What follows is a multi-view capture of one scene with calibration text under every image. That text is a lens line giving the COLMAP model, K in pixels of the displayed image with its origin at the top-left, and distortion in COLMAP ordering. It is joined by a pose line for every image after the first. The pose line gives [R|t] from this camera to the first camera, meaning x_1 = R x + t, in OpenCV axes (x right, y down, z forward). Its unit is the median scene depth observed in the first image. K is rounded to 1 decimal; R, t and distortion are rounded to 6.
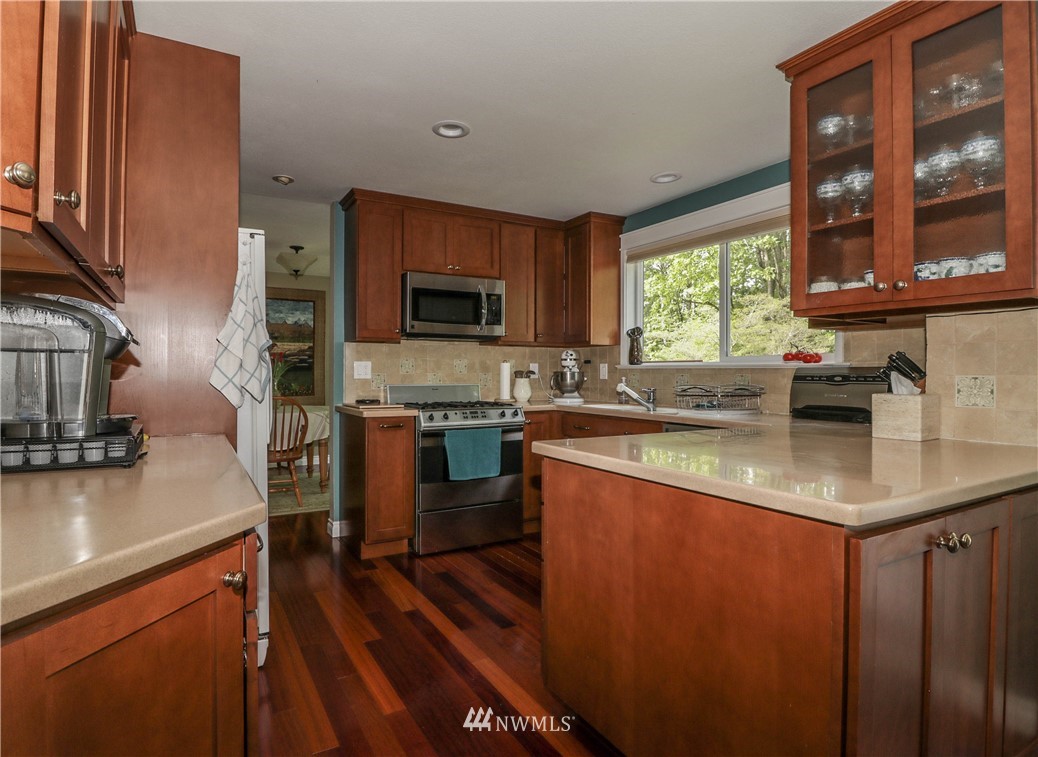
lens RADIAL K [[513.7, 0, 513.2], [0, 513.7, 373.7], [0, 0, 1]] dist [-0.002795, -0.000145]
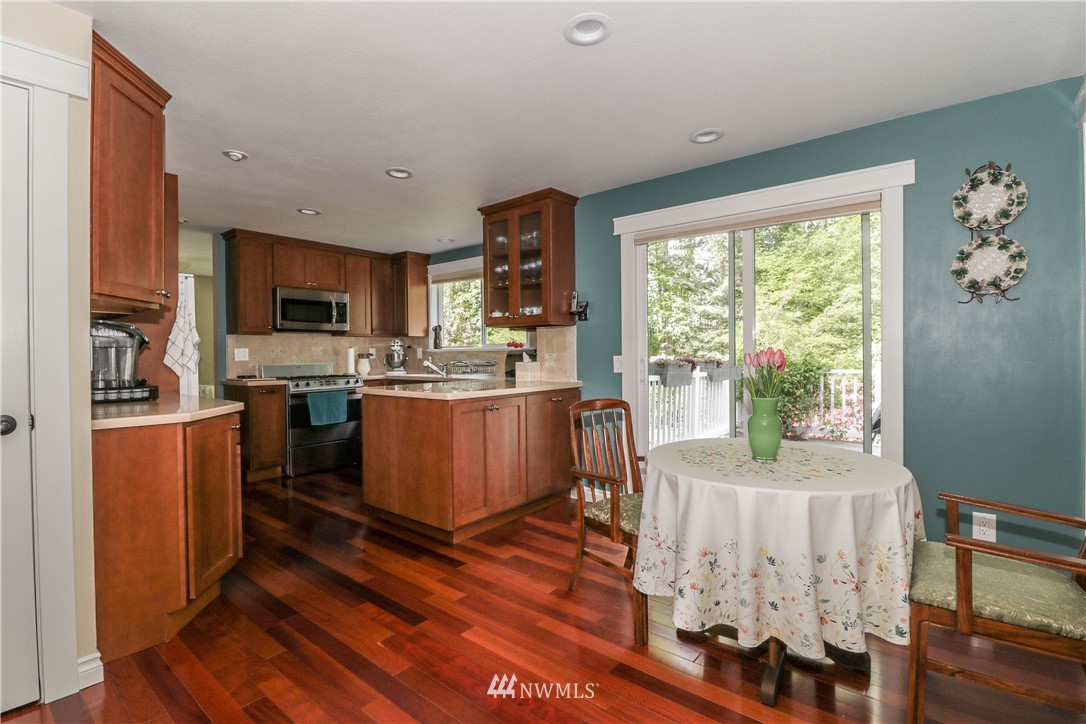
lens RADIAL K [[505.0, 0, 545.7], [0, 505.0, 357.7], [0, 0, 1]] dist [-0.011818, -0.002479]
pose [[0.948070, -0.015036, 0.317705, 0.059340], [0.013323, 0.999883, 0.007562, 0.002473], [-0.317781, -0.002937, 0.948160, -0.586832]]
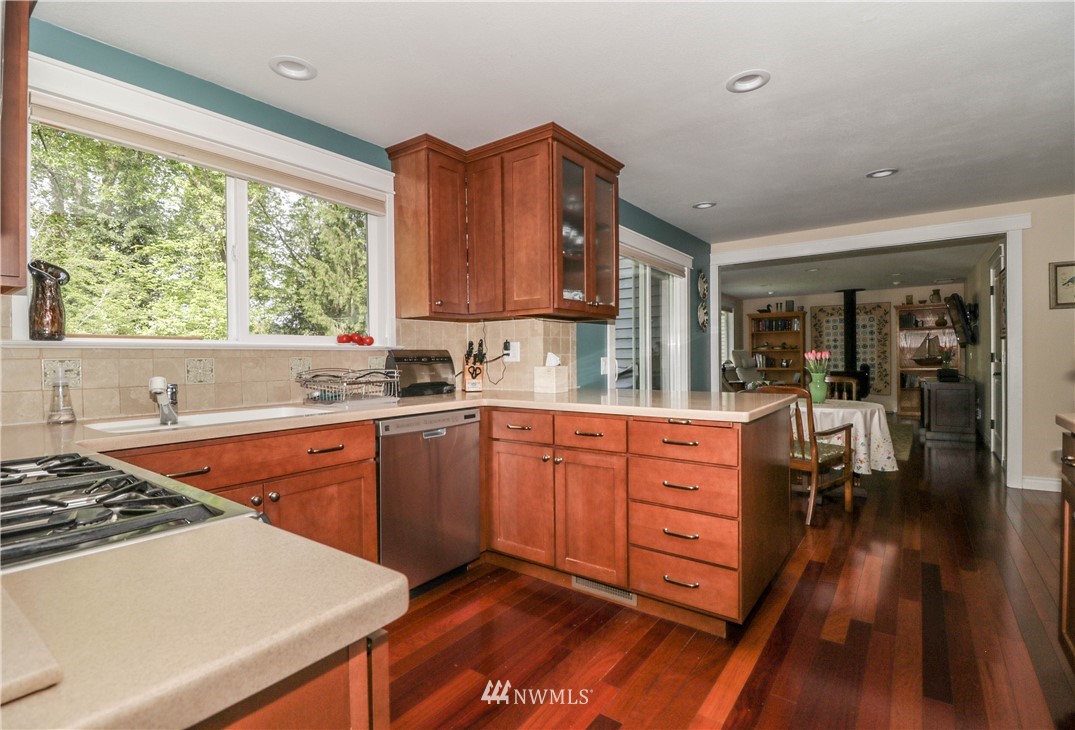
lens RADIAL K [[516.0, 0, 532.5], [0, 516.0, 358.8], [0, 0, 1]] dist [-0.002792, -0.000633]
pose [[-0.348266, -0.011178, 0.937329, -0.329506], [0.001775, 0.999919, 0.012584, -0.005136], [-0.937394, 0.006046, -0.348218, 0.762456]]
